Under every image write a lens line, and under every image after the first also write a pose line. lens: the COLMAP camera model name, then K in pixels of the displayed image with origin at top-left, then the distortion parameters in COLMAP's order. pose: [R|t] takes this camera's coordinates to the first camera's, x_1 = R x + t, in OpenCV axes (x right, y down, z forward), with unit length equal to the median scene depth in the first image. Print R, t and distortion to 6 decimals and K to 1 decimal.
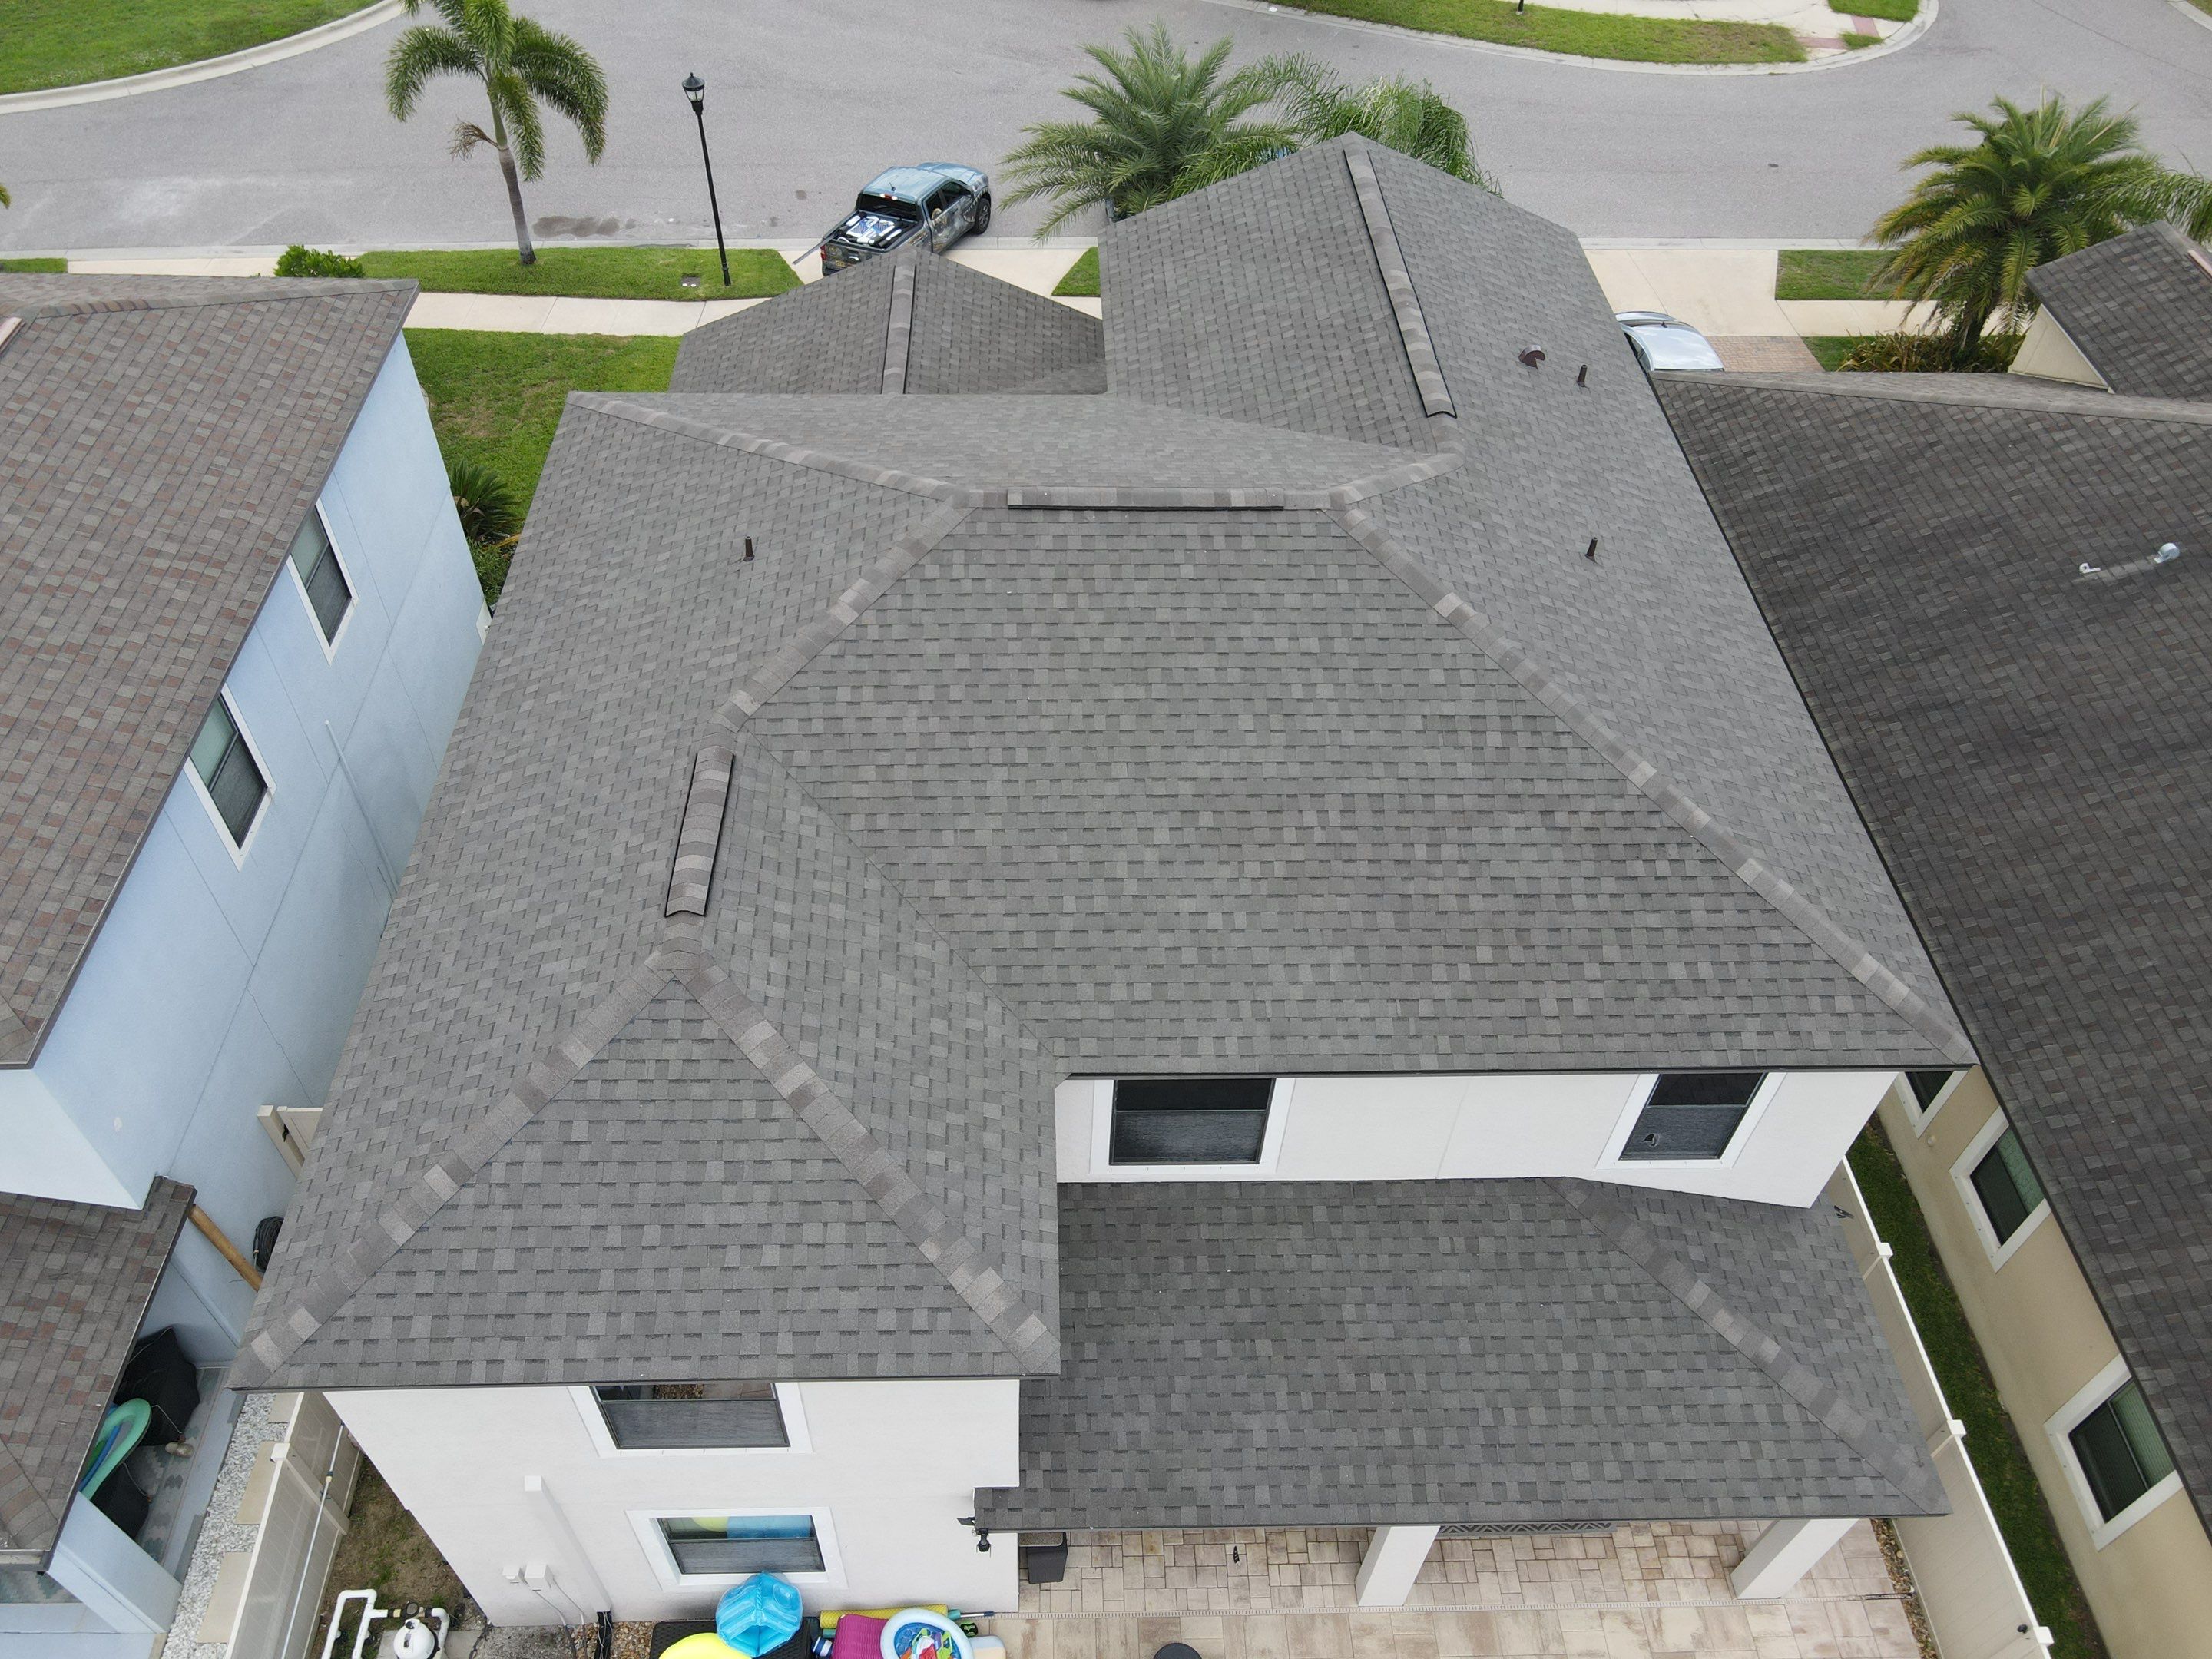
lens RADIAL K [[1615.7, 0, 1077.6], [0, 1615.7, 828.1], [0, 0, 1]] dist [-0.010760, 0.031277]
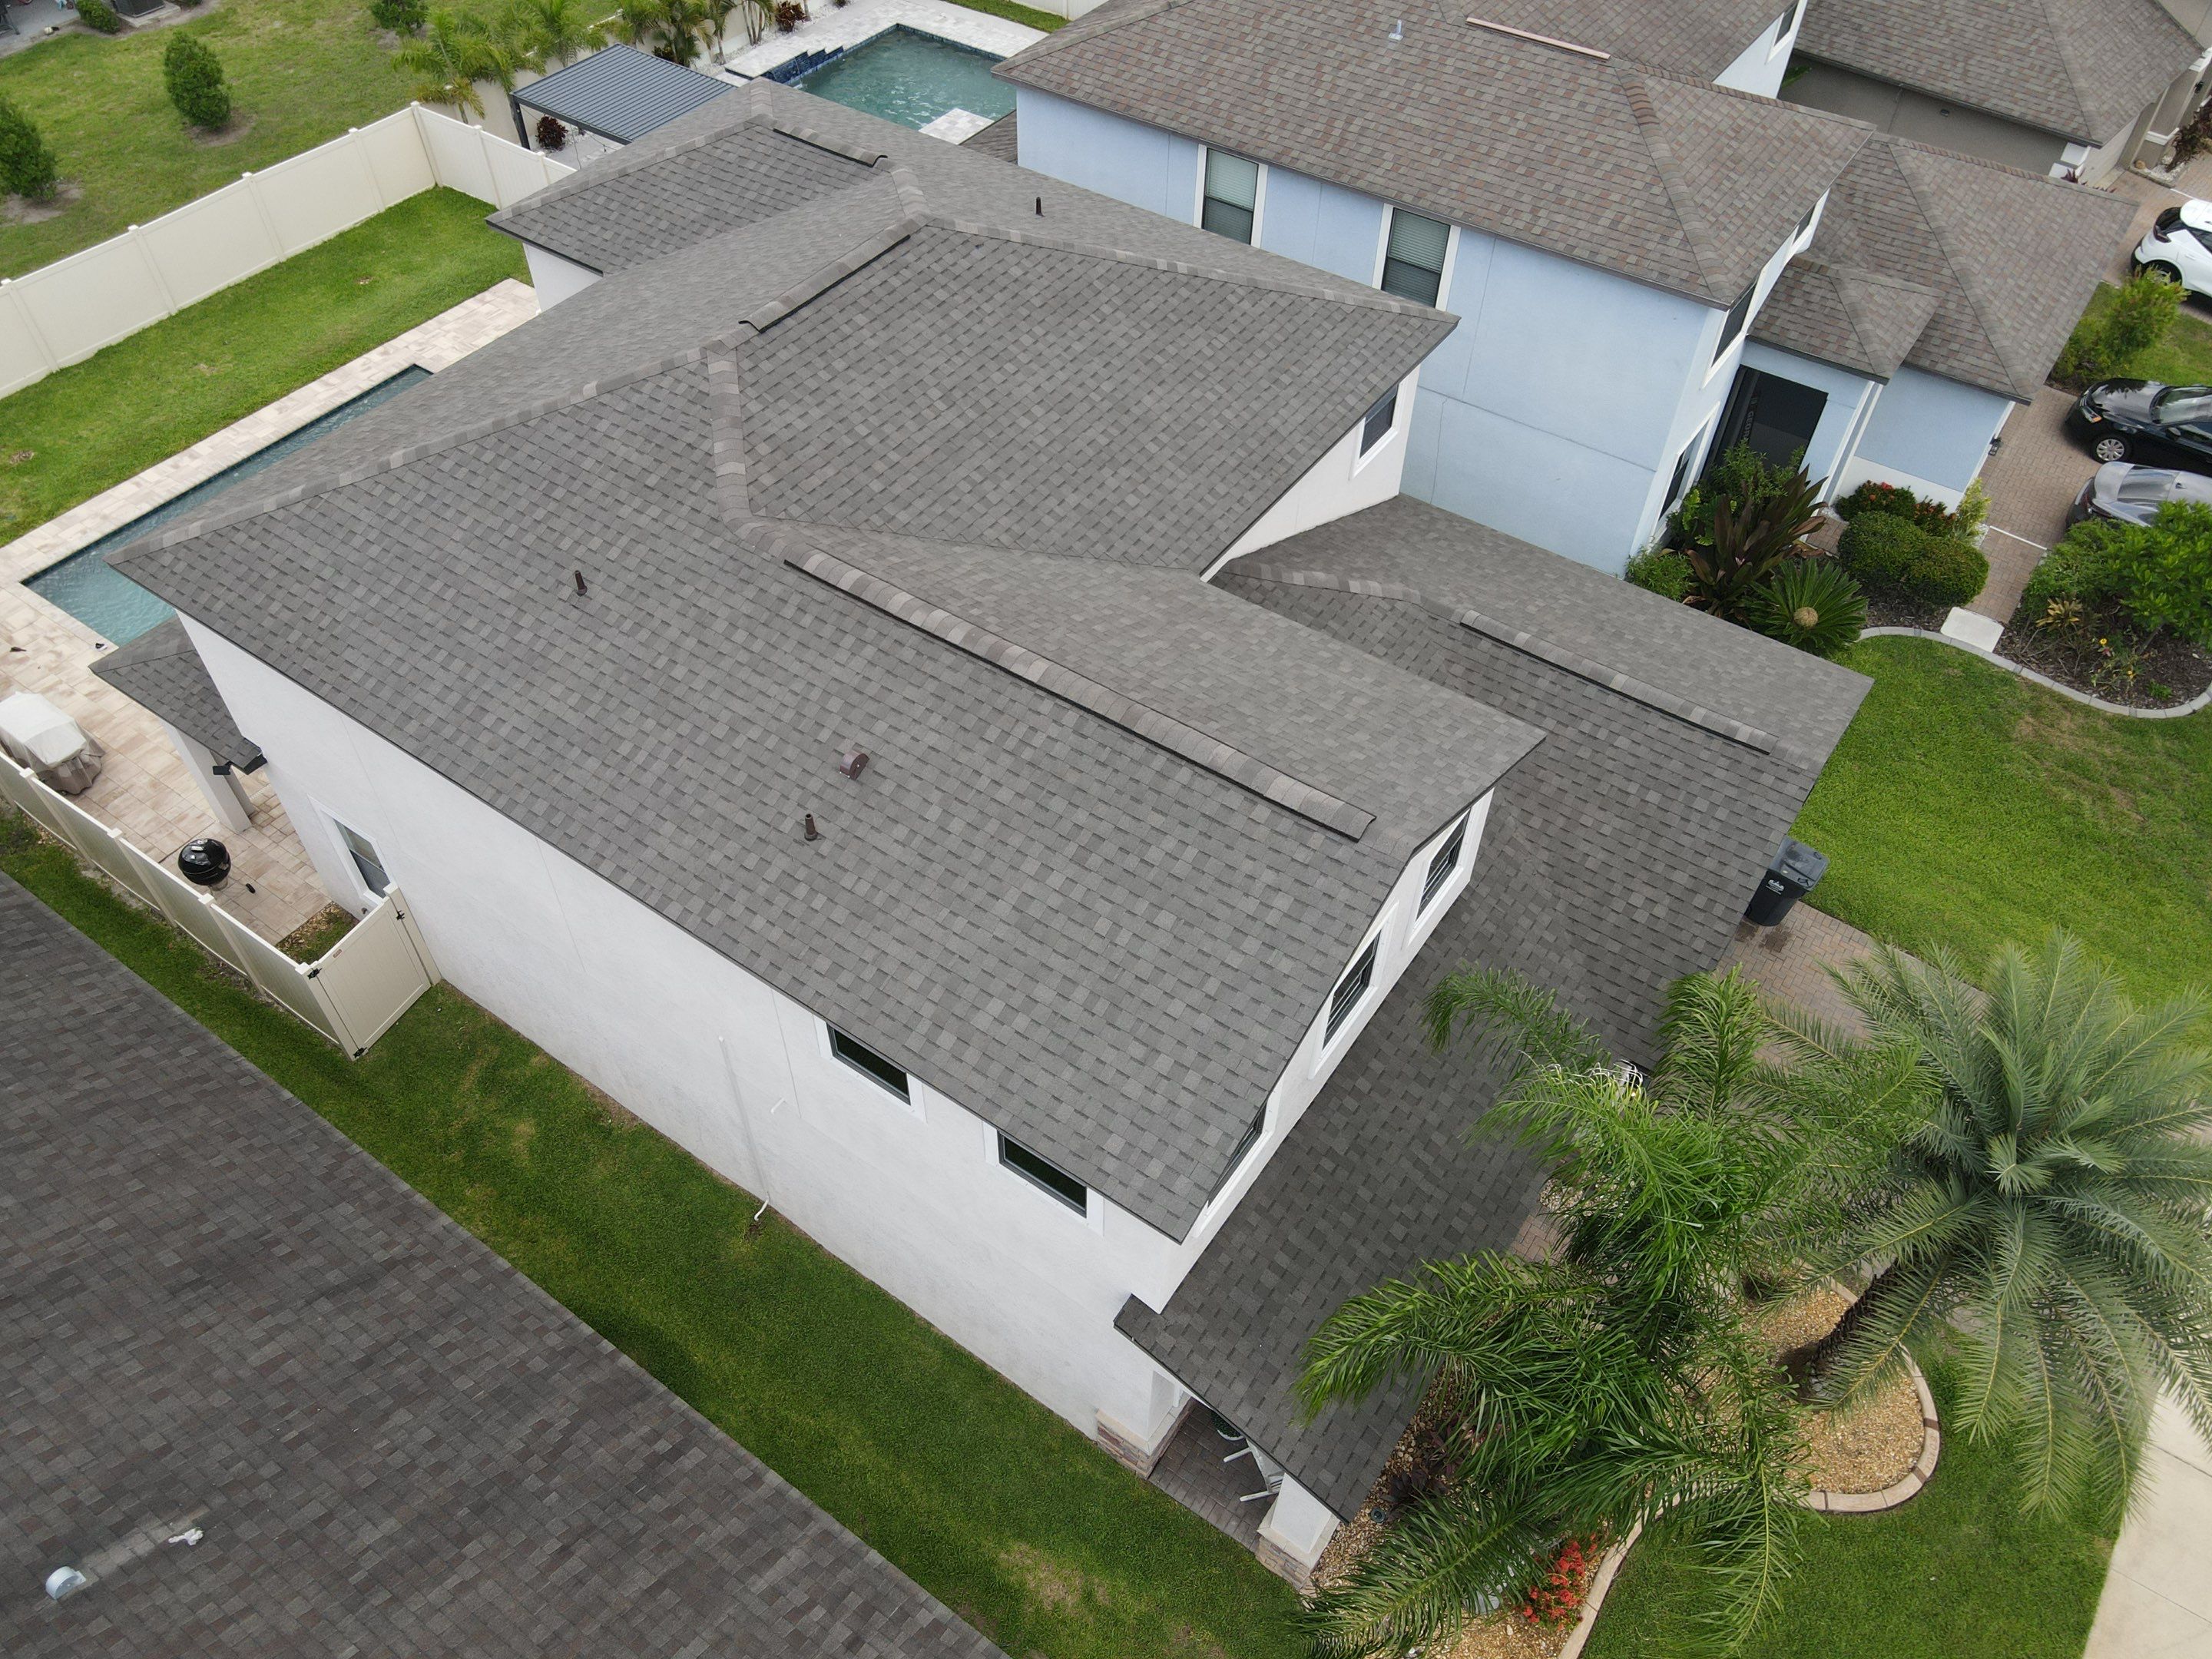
lens RADIAL K [[1626.7, 0, 1078.3], [0, 1626.7, 825.8], [0, 0, 1]] dist [-0.017976, 0.043756]
pose [[-0.598663, 0.580545, -0.551879, 0.840761], [-0.596830, 0.136220, 0.790720, -1.224233], [0.534225, 0.802753, 0.264937, 1.107773]]
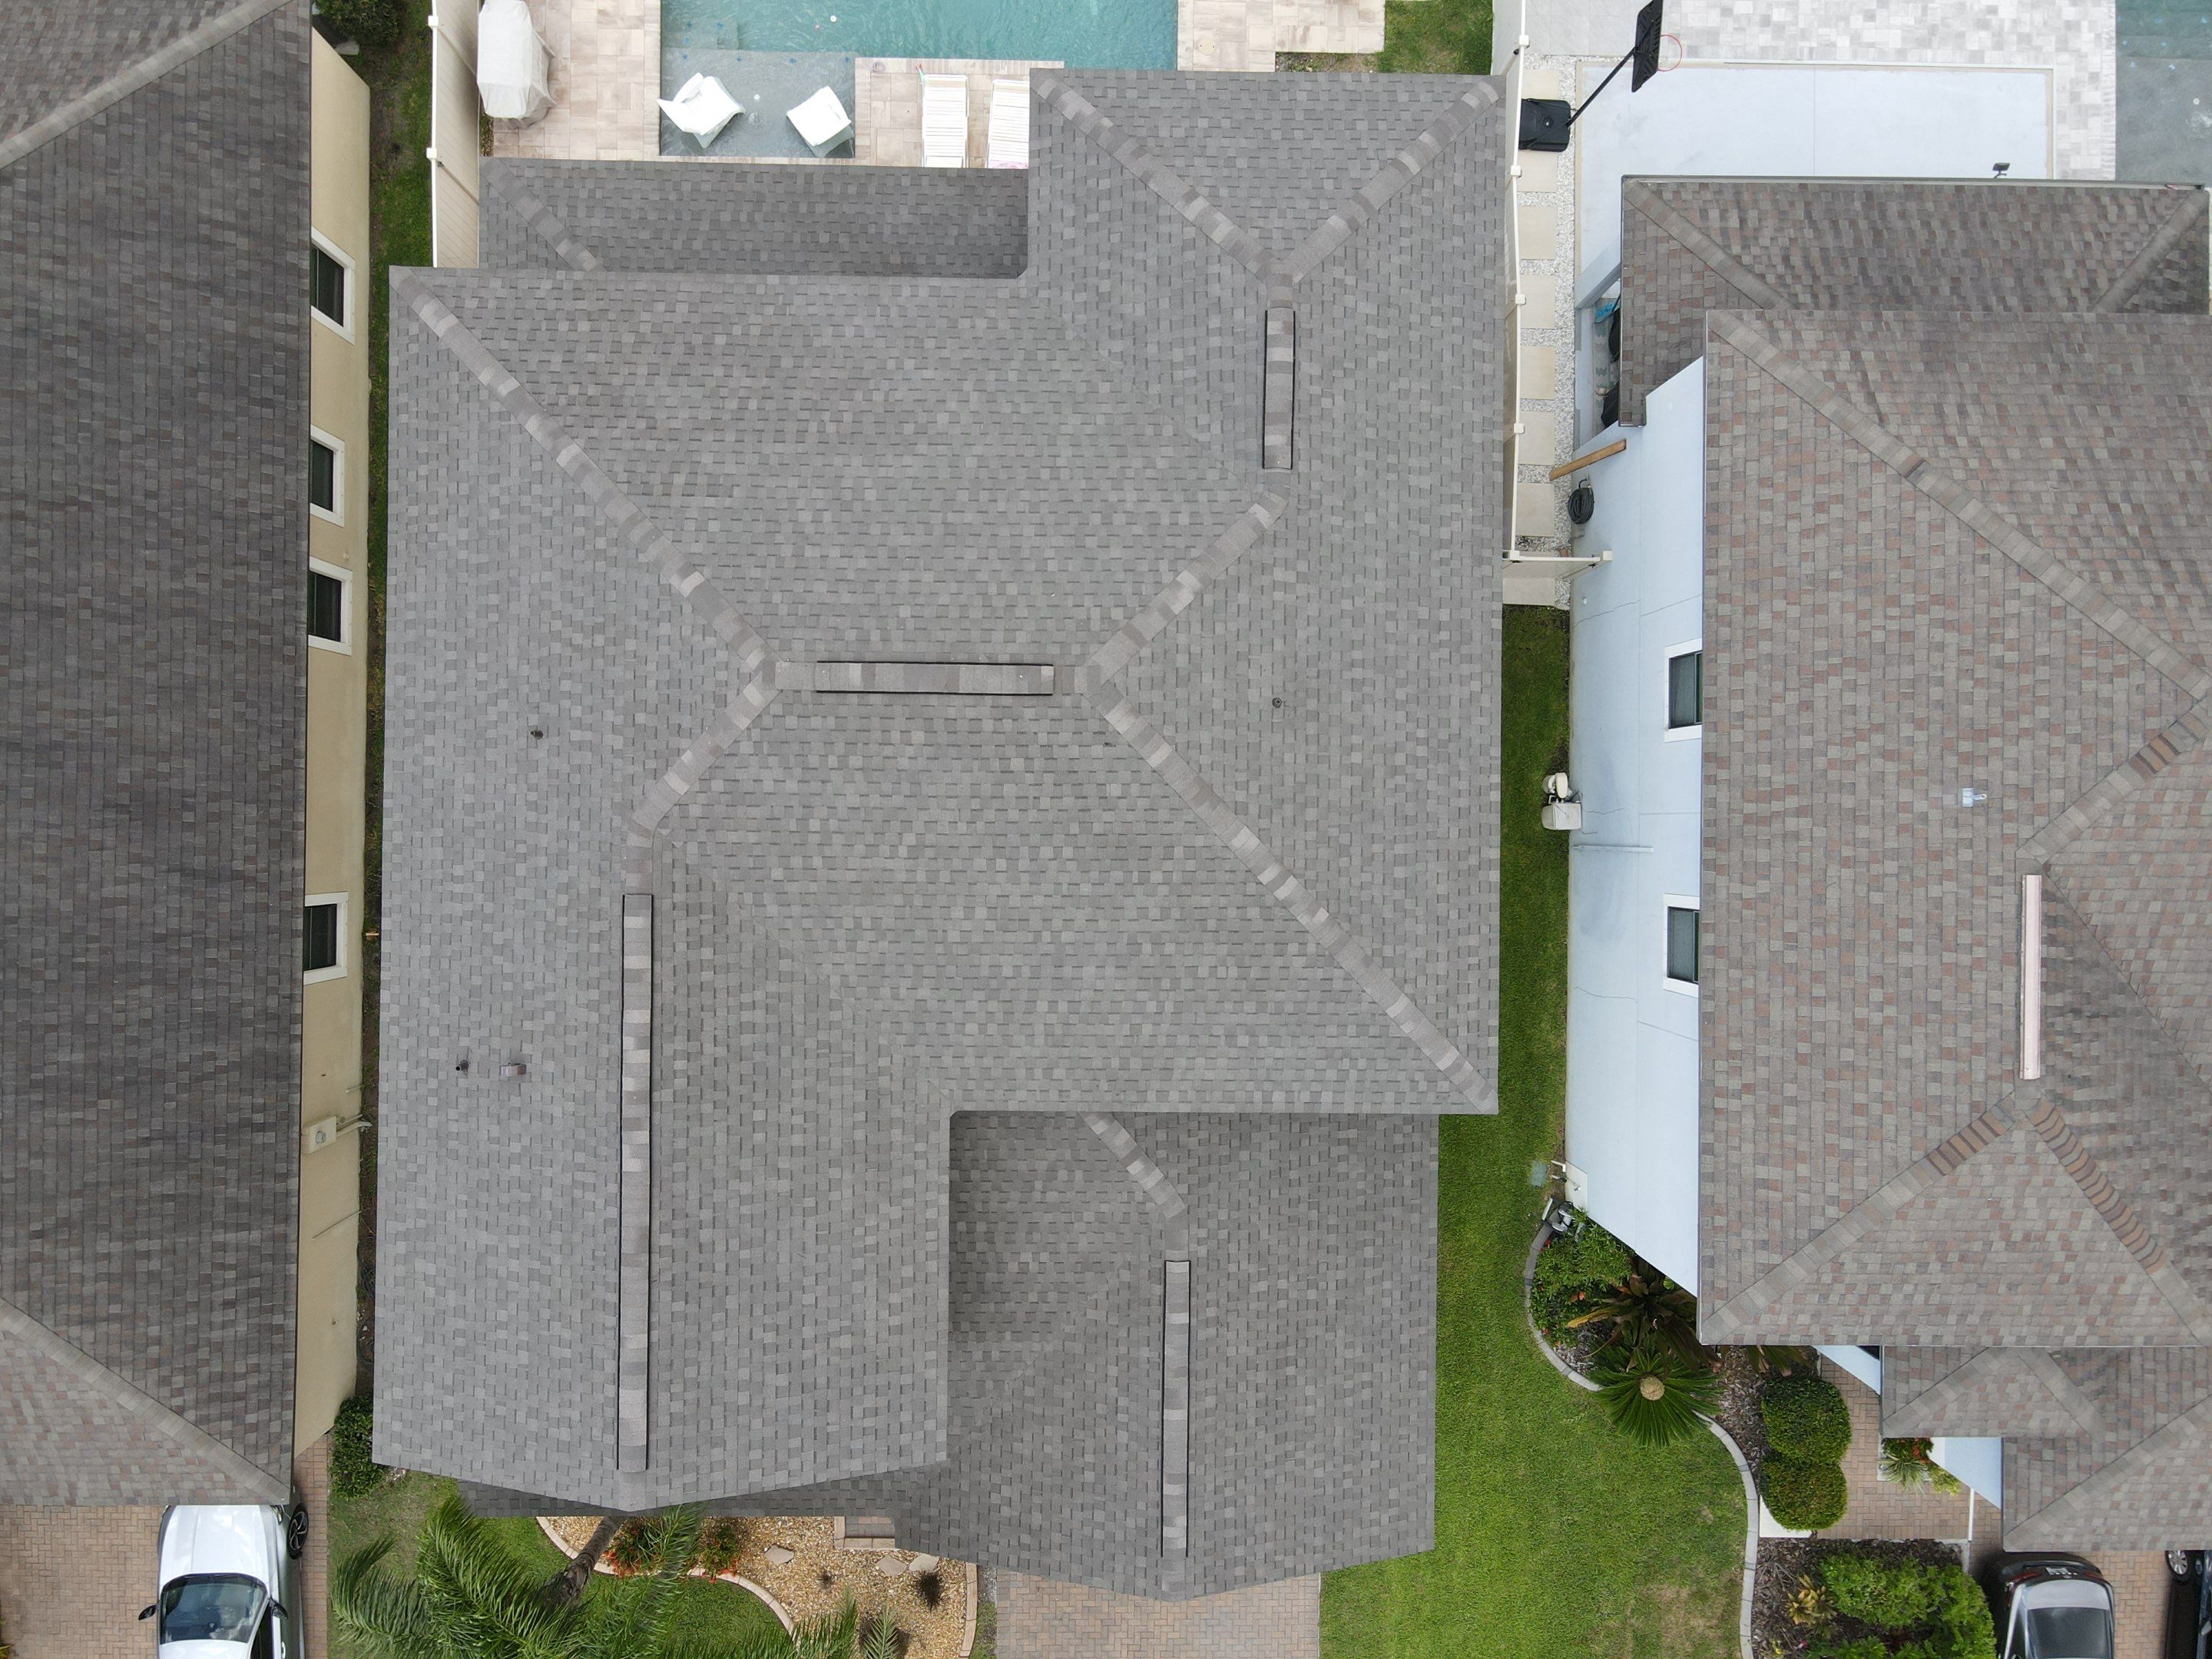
lens RADIAL K [[1615.7, 0, 1072.8], [0, 1615.7, 819.3], [0, 0, 1]] dist [-0.010760, 0.031277]
pose [[-0.998694, -0.036829, -0.035405, -0.018818], [0.002520, -0.727705, 0.685885, -1.070529], [-0.051025, 0.684901, 0.726848, 0.223367]]
